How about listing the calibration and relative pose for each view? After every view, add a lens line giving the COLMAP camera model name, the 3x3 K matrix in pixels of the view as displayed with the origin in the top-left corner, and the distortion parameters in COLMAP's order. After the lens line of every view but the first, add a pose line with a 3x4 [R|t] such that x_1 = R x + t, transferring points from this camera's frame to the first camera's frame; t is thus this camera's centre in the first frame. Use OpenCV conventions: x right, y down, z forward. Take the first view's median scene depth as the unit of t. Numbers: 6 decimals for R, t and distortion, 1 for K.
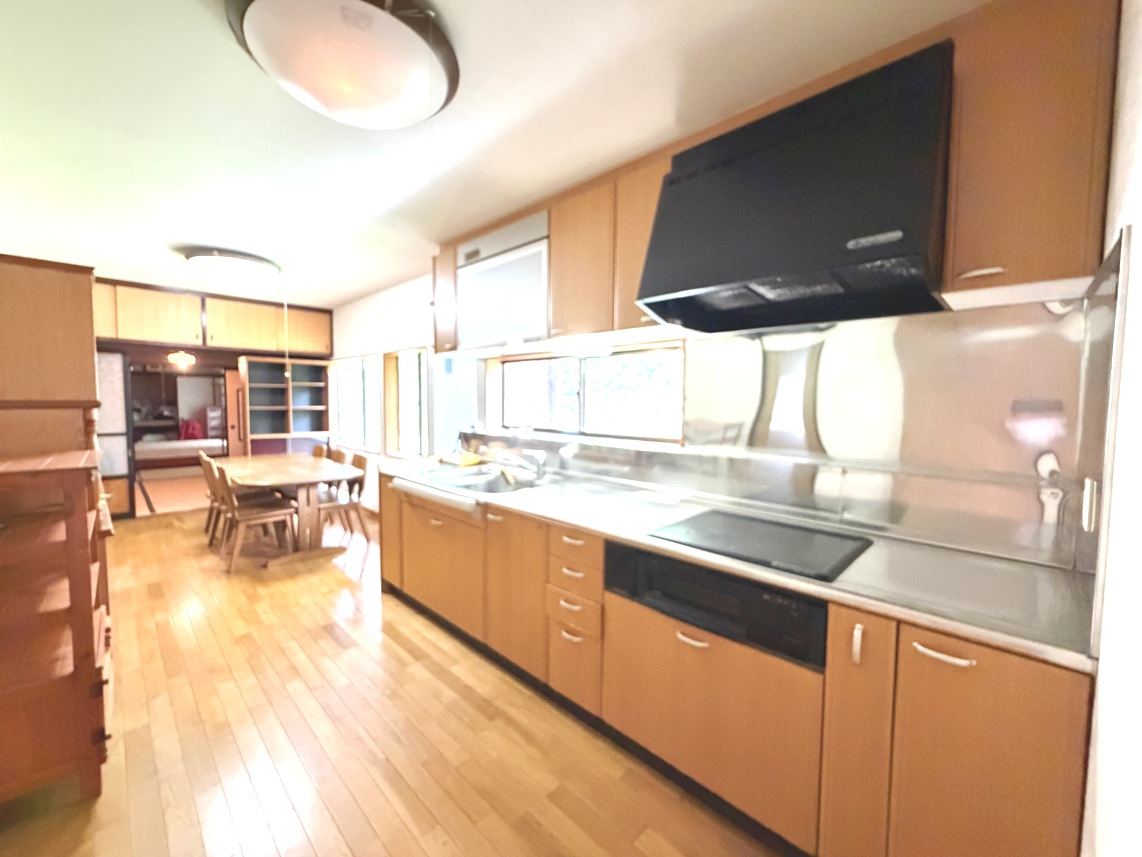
lens RADIAL K [[455.8, 0, 563.1], [0, 455.8, 424.5], [0, 0, 1]] dist [-0.000875, 0.000307]
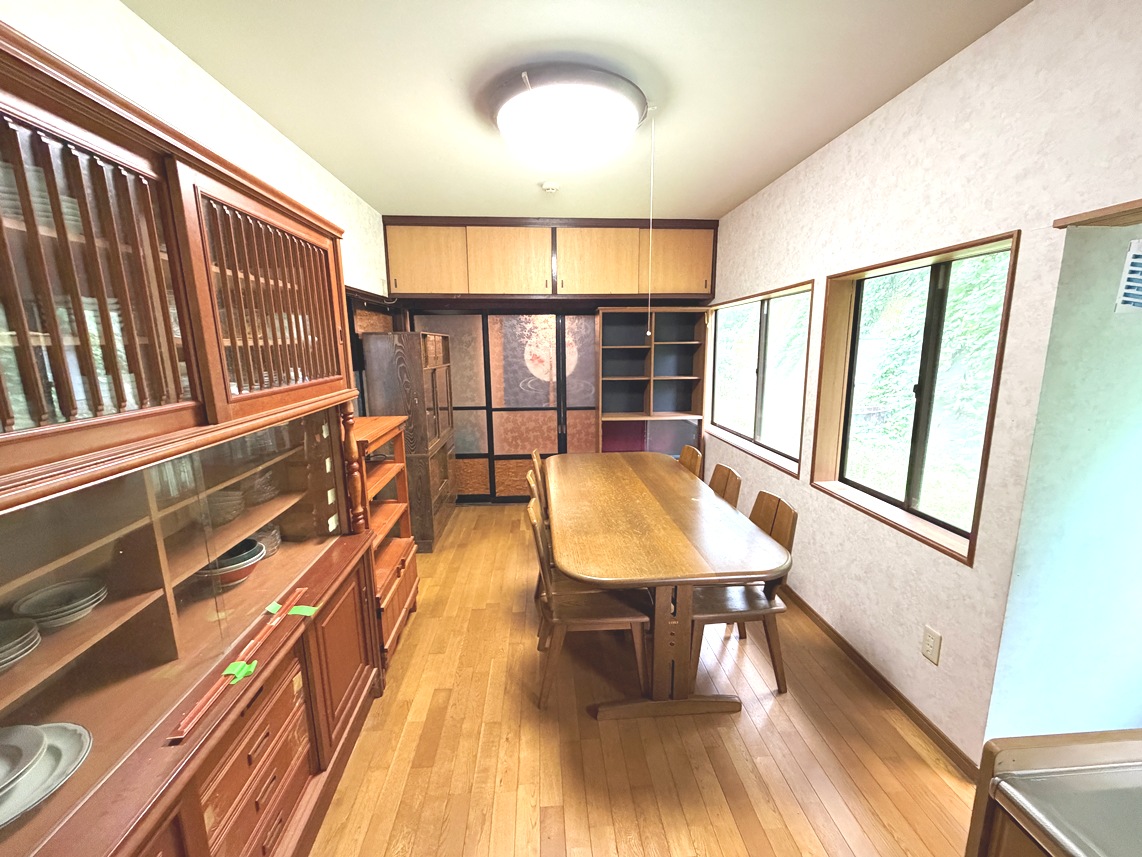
lens RADIAL K [[455.8, 0, 564.9], [0, 455.8, 427.8], [0, 0, 1]] dist [-0.000875, 0.000307]
pose [[0.747199, 0.099620, -0.657092, -0.342591], [-0.021741, 0.991837, 0.125647, -0.068572], [0.664245, -0.079597, 0.743265, 0.573493]]
